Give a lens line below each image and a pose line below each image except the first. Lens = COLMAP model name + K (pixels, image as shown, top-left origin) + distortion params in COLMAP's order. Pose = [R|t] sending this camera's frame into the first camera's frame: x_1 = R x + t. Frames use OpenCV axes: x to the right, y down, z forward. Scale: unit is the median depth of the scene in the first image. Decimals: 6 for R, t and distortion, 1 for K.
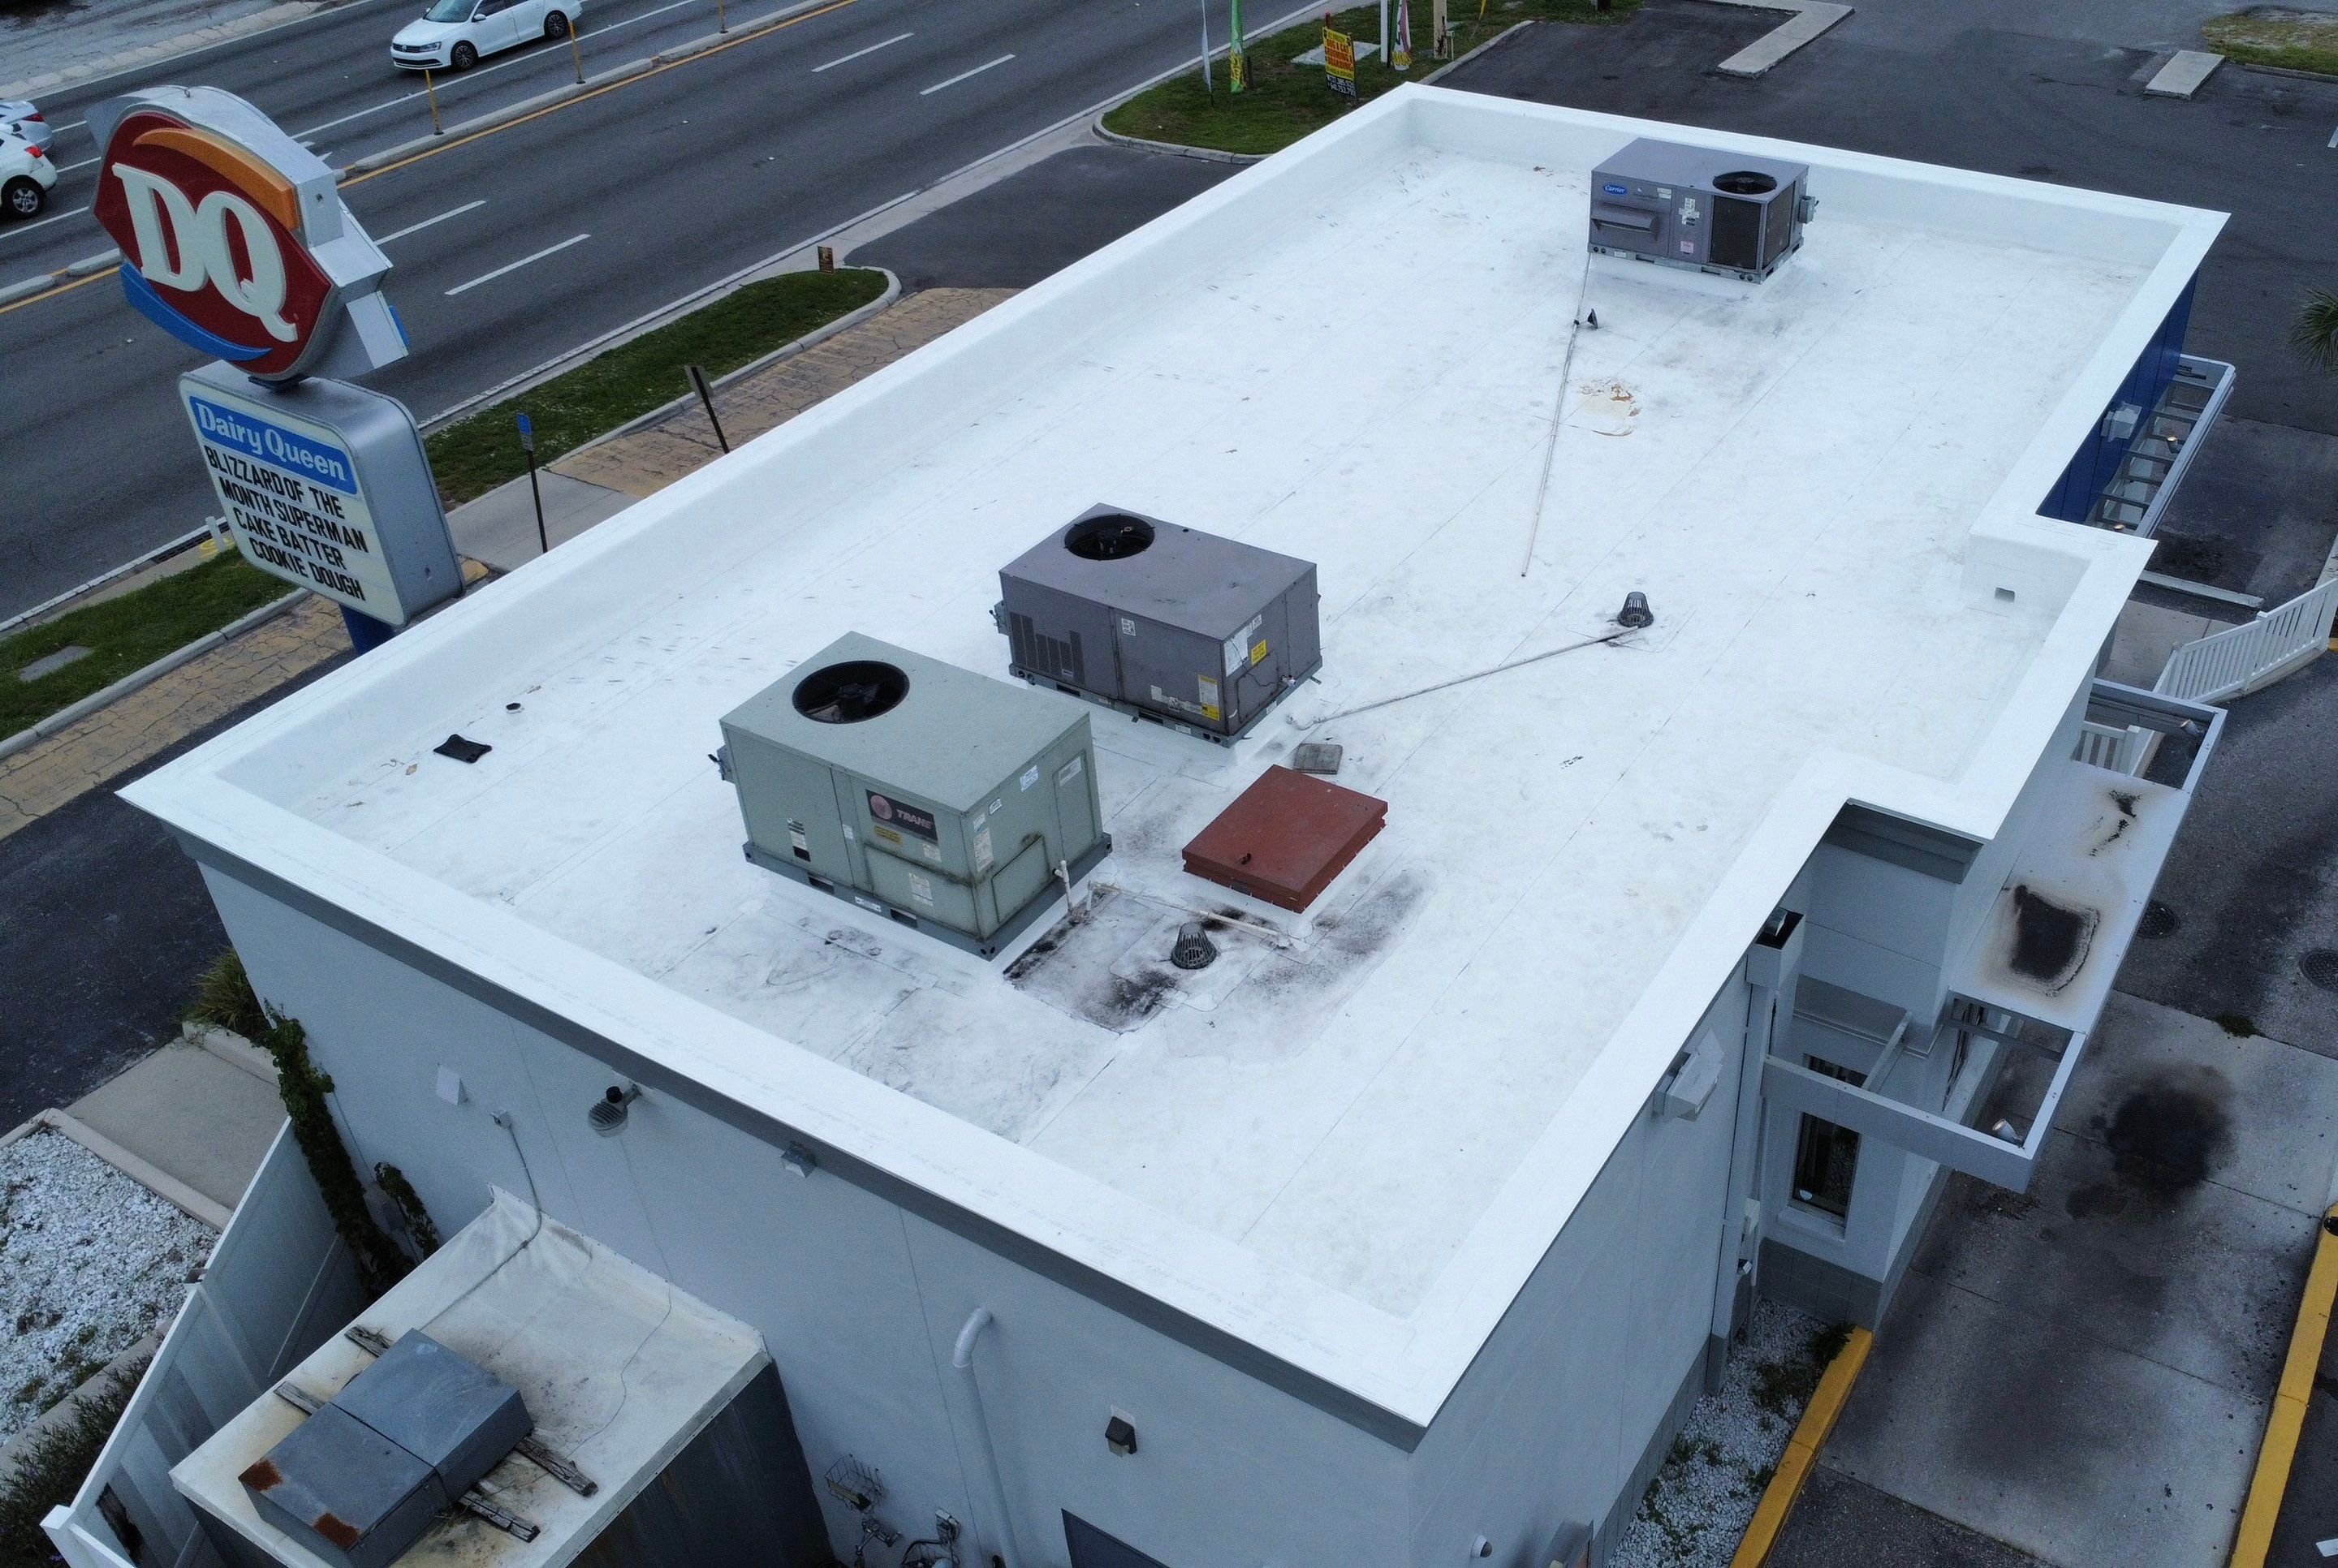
lens RADIAL K [[2022.4, 0, 1381.5], [0, 2022.4, 781.8], [0, 0, 1]] dist [-0.017819, -0.014116]
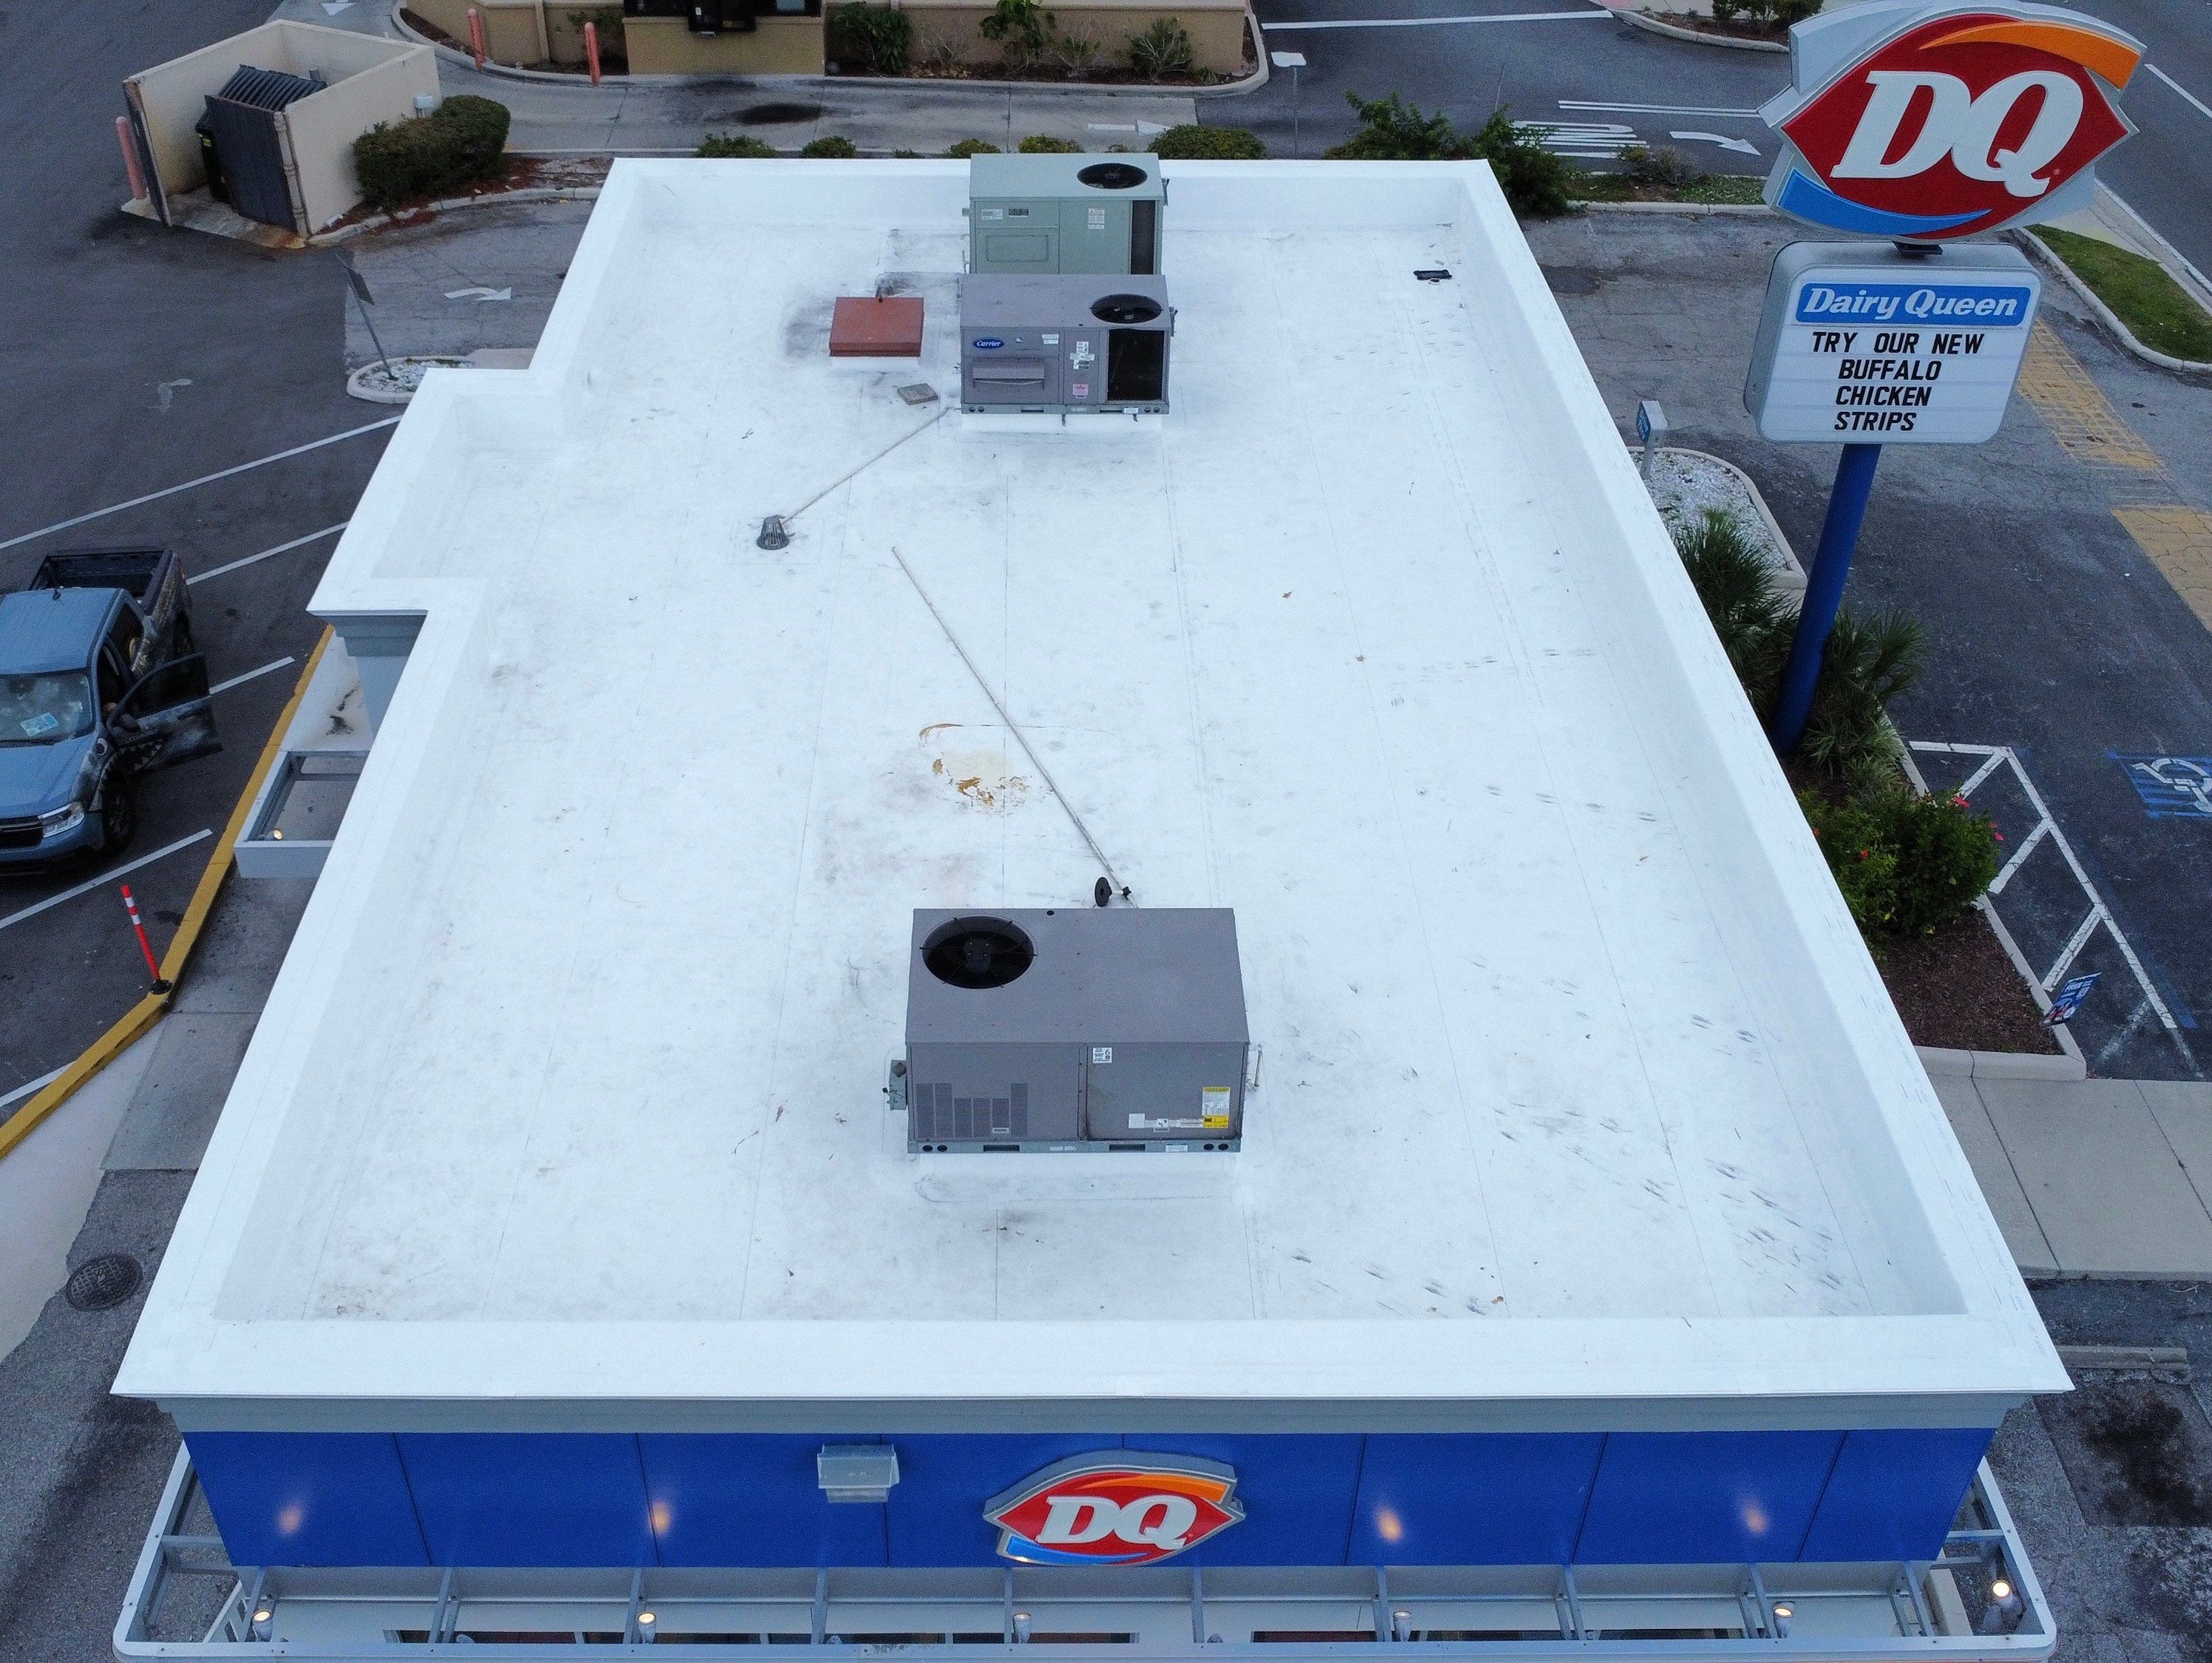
lens RADIAL K [[2135.1, 0, 1030.5], [0, 2135.1, 820.5], [0, 0, 1]] dist [-0.000816, -0.065099]
pose [[-0.860073, 0.322804, -0.395059, 0.517091], [-0.287737, 0.332521, 0.898130, -1.125689], [0.421286, 0.886130, -0.193110, 1.419228]]
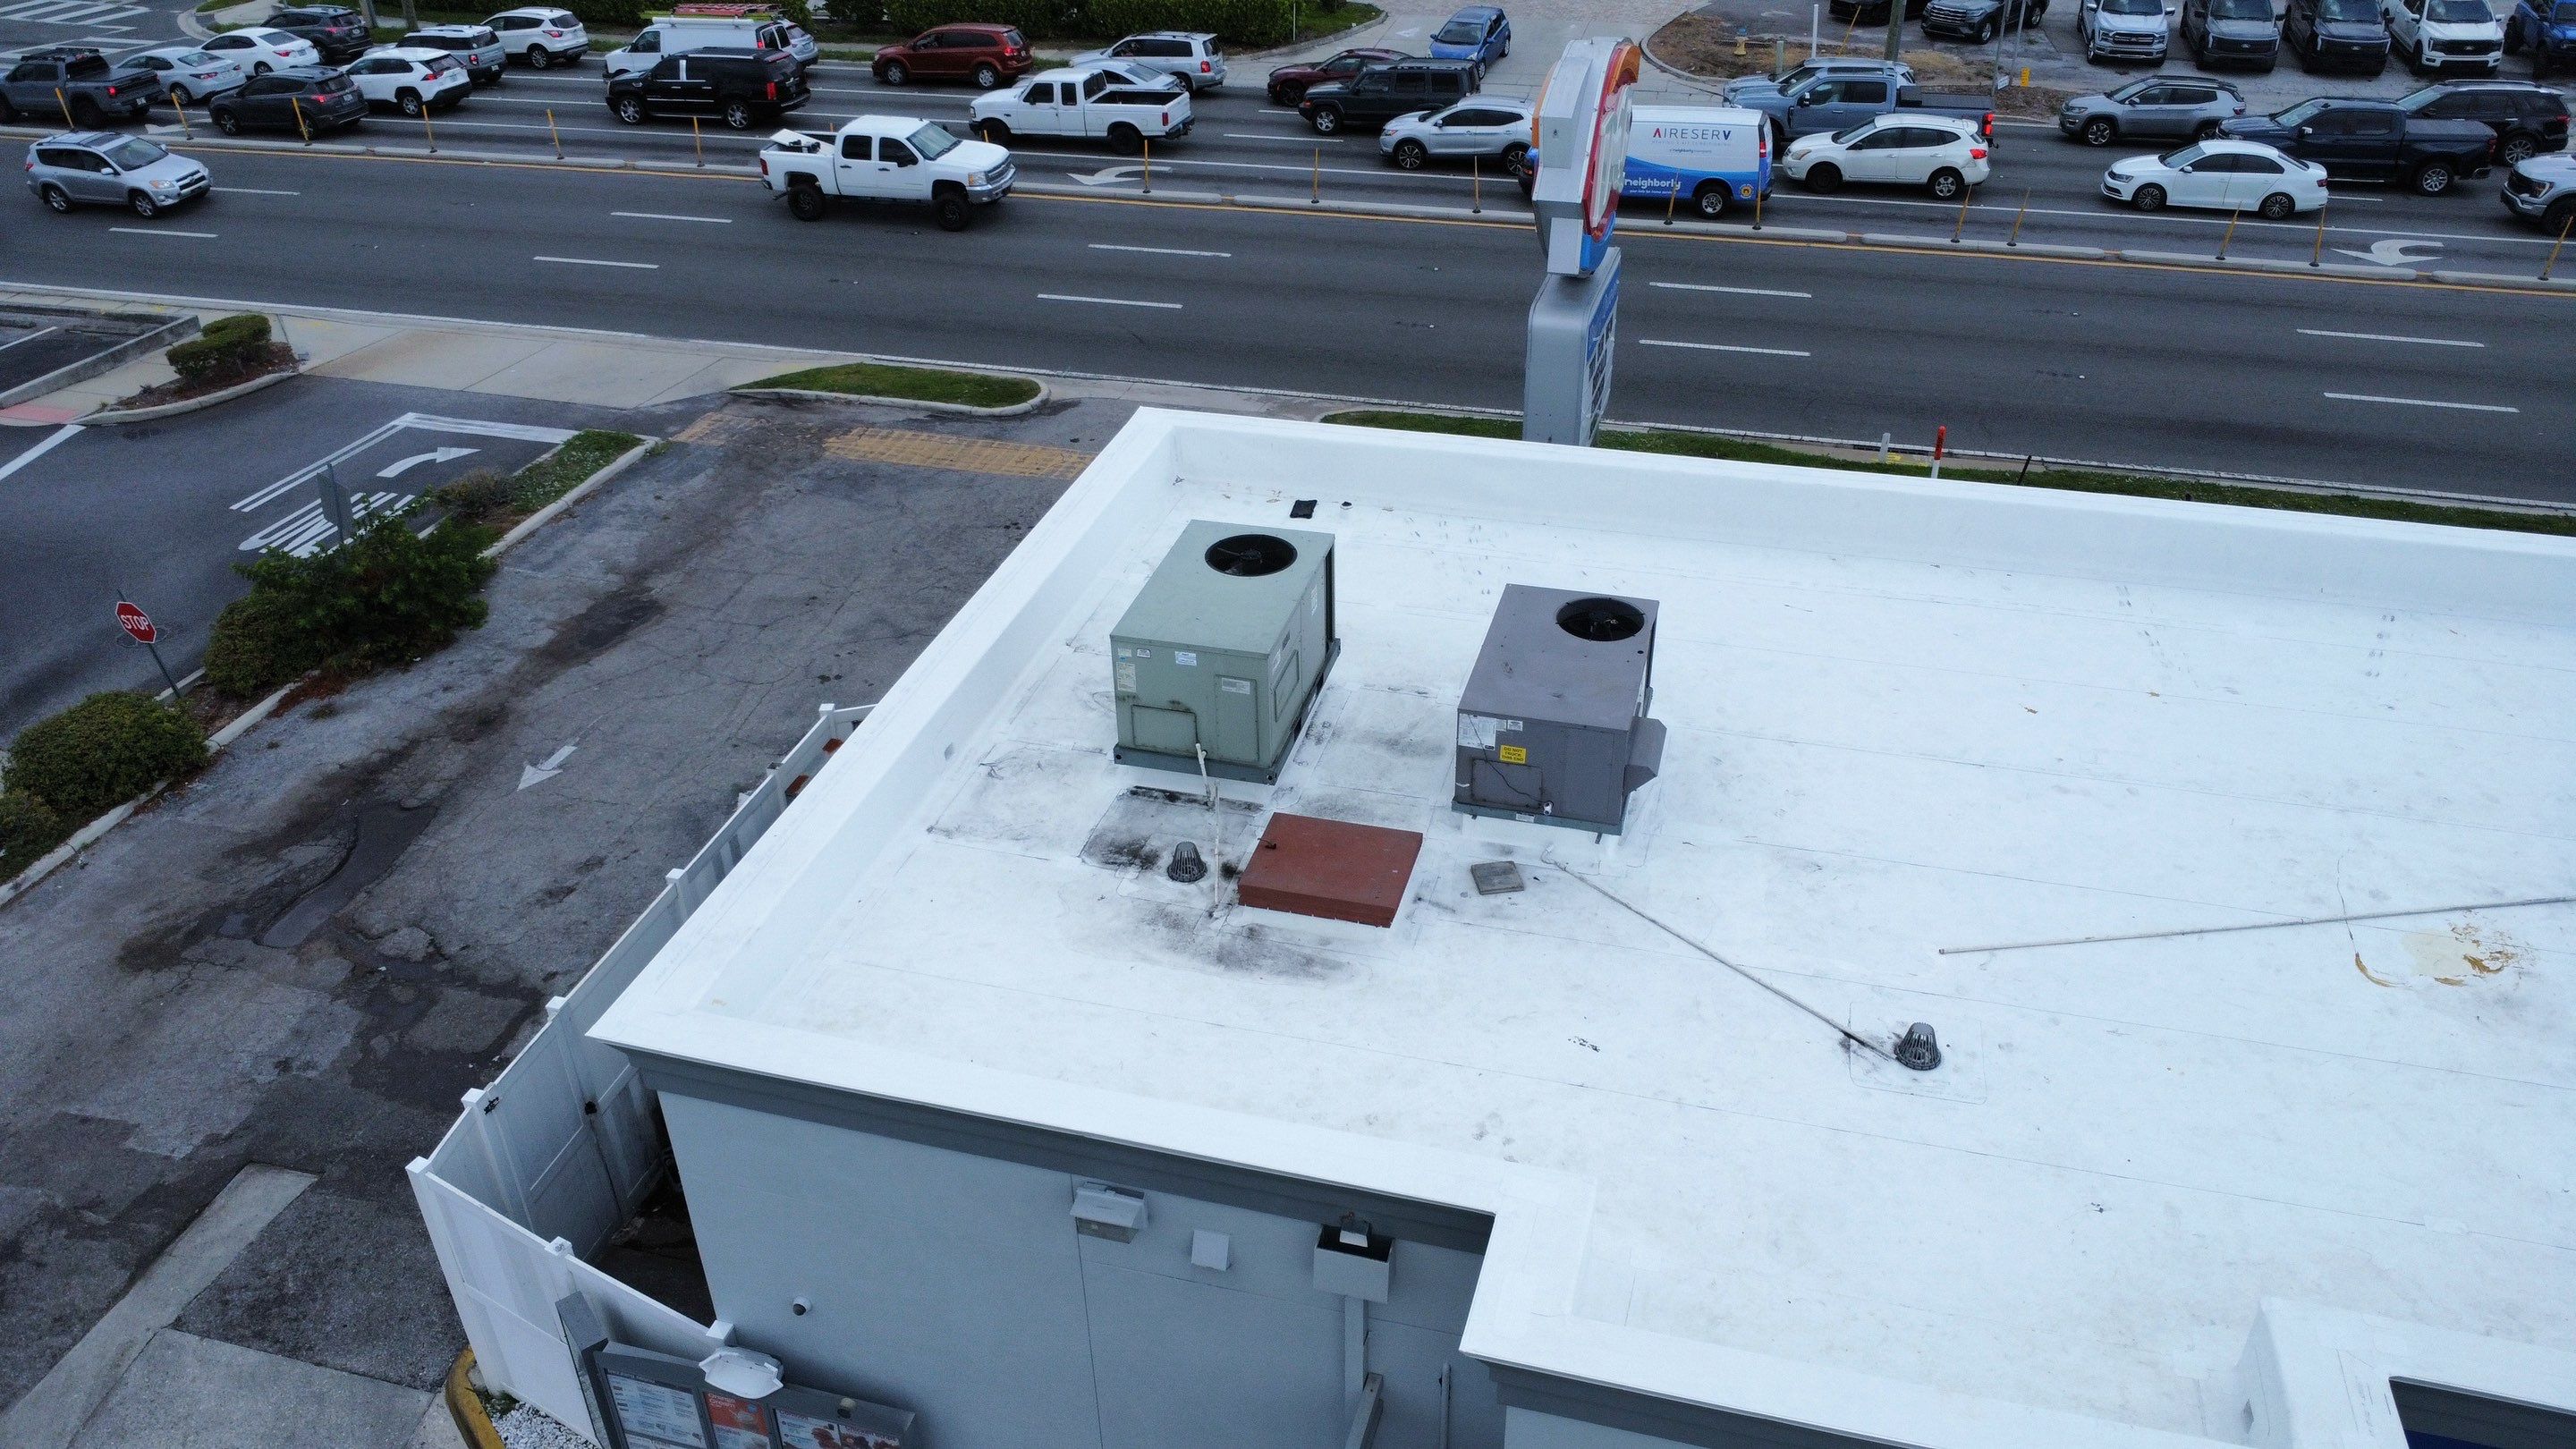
lens RADIAL K [[1869.2, 0, 1273.5], [0, 1869.2, 717.0], [0, 0, 1]] dist [-0.011205, -0.039322]
pose [[0.250535, 0.519752, -0.816755, 0.588200], [-0.550621, 0.770416, 0.321364, -0.277602], [0.796271, 0.369210, 0.479203, 0.398721]]
